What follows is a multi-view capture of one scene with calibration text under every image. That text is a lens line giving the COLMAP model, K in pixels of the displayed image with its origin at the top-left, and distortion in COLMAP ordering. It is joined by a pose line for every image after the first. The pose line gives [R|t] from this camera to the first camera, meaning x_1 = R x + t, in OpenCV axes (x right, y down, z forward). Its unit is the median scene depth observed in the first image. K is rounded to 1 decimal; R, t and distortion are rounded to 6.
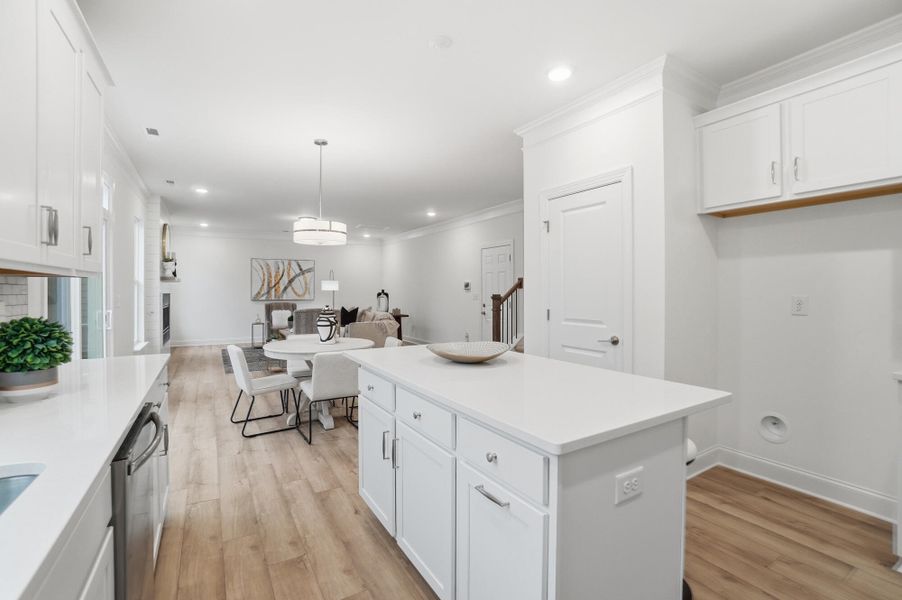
lens RADIAL K [[406.9, 0, 452.6], [0, 406.9, 296.7], [0, 0, 1]] dist [0.000620, 0.000061]
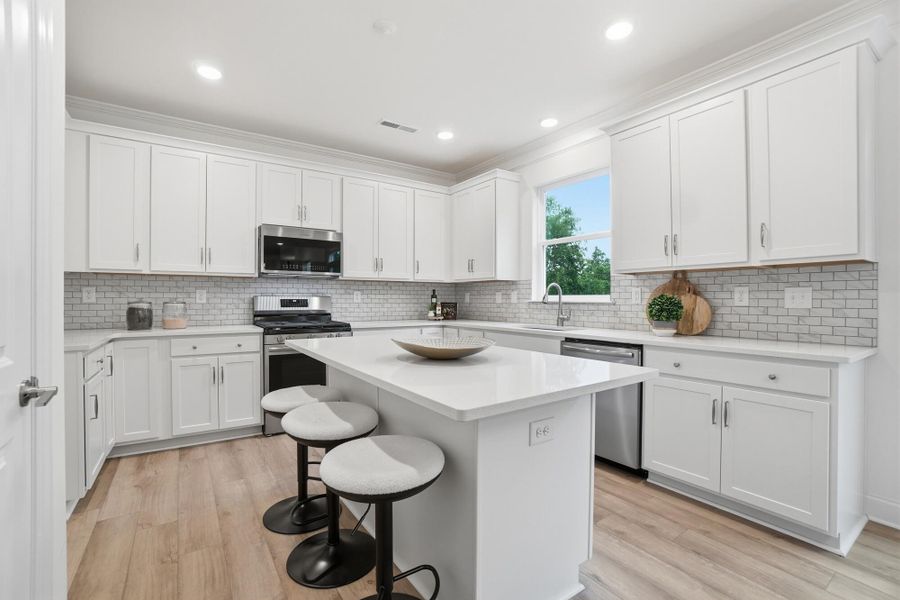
lens RADIAL K [[406.0, 0, 449.1], [0, 406.0, 300.0], [0, 0, 1]] dist [0.000620, 0.000061]
pose [[-0.998950, -0.000740, -0.045799, 0.066624], [-0.001136, 0.999962, 0.008622, 0.039173], [0.045791, 0.008665, -0.998913, 2.030668]]
